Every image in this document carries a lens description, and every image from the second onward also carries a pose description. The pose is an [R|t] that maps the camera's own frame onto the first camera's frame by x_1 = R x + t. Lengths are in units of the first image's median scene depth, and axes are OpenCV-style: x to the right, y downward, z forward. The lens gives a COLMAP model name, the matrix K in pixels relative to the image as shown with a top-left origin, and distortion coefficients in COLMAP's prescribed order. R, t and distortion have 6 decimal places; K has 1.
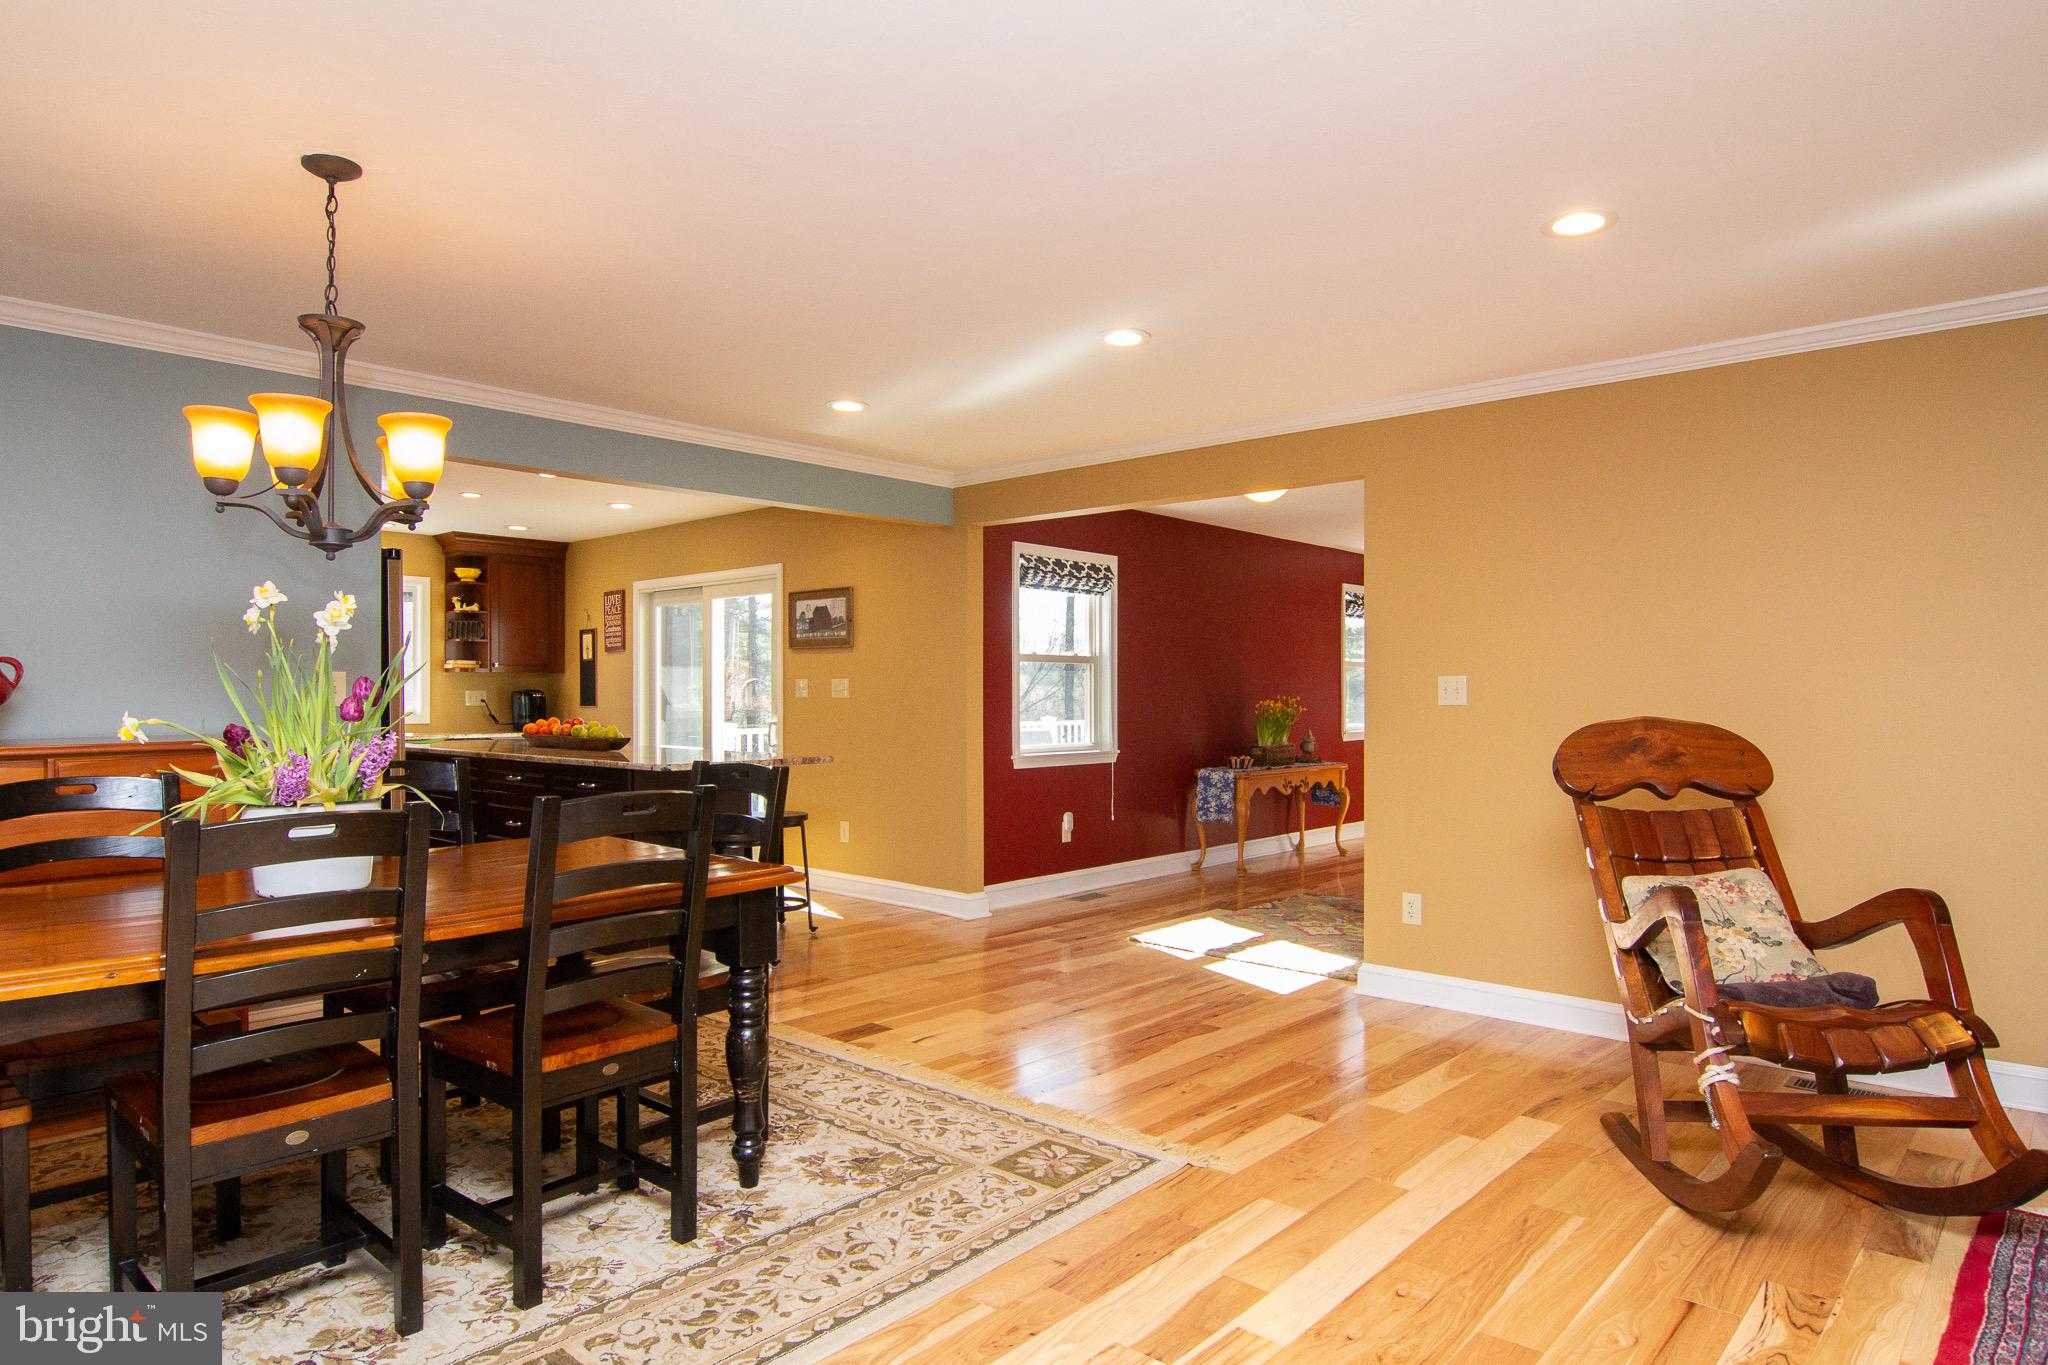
lens RADIAL K [[1166.6, 0, 1024.2], [0, 1166.6, 680.0], [0, 0, 1]] dist [-0.001394, -0.000546]
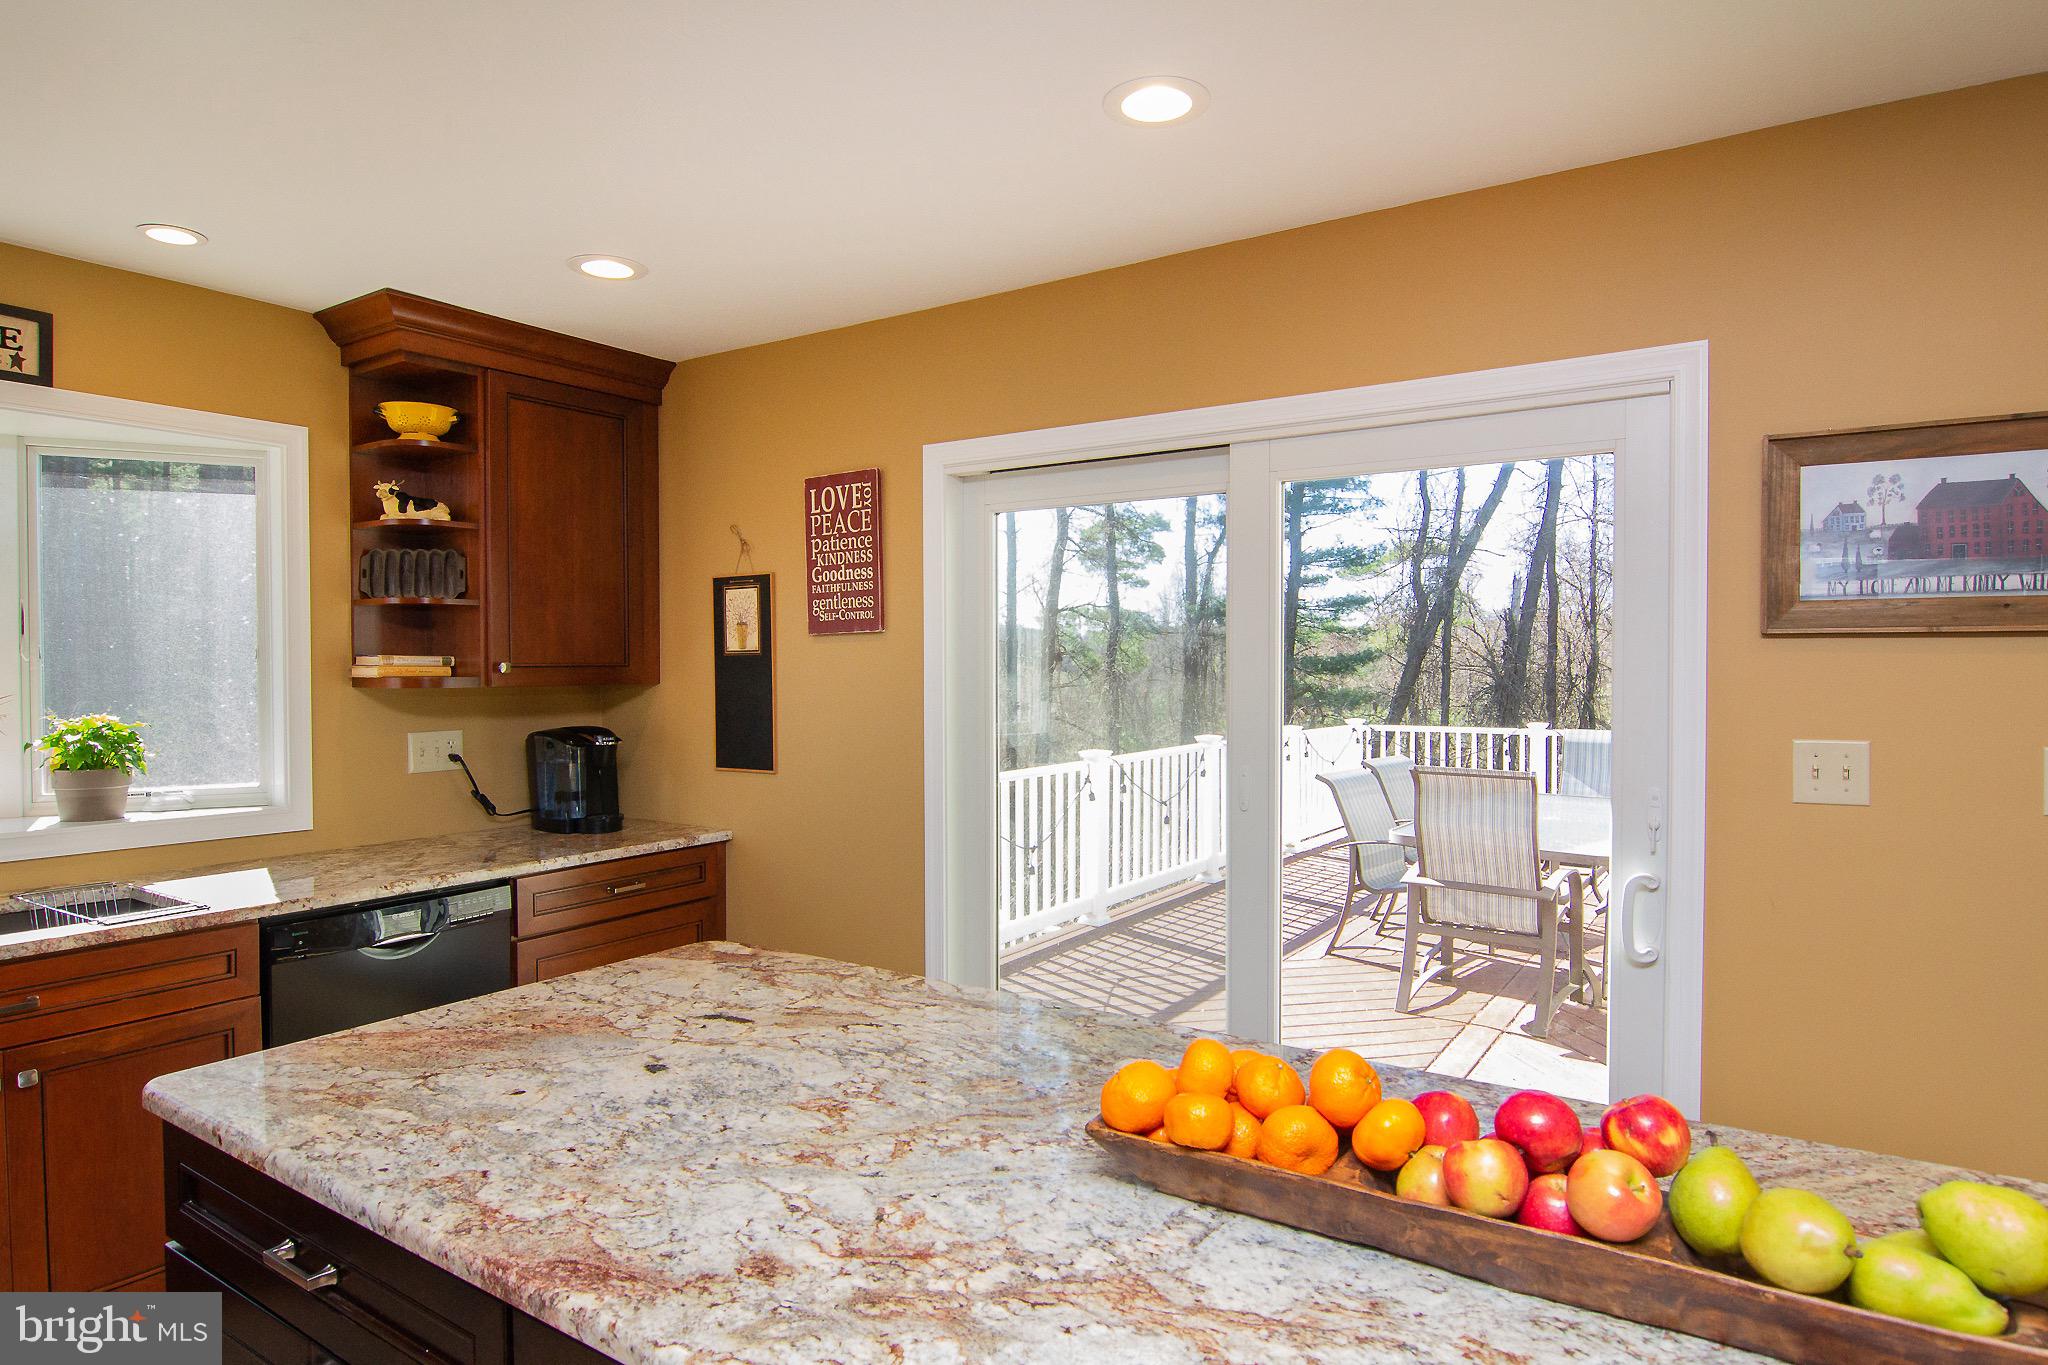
lens RADIAL K [[1166.6, 0, 1023.3], [0, 1166.6, 685.8], [0, 0, 1]] dist [-0.001394, -0.000546]
pose [[0.986929, -0.003114, 0.161127, -0.347706], [-0.001143, 0.999653, 0.026321, -0.017089], [-0.161153, -0.026161, 0.986583, 0.602335]]
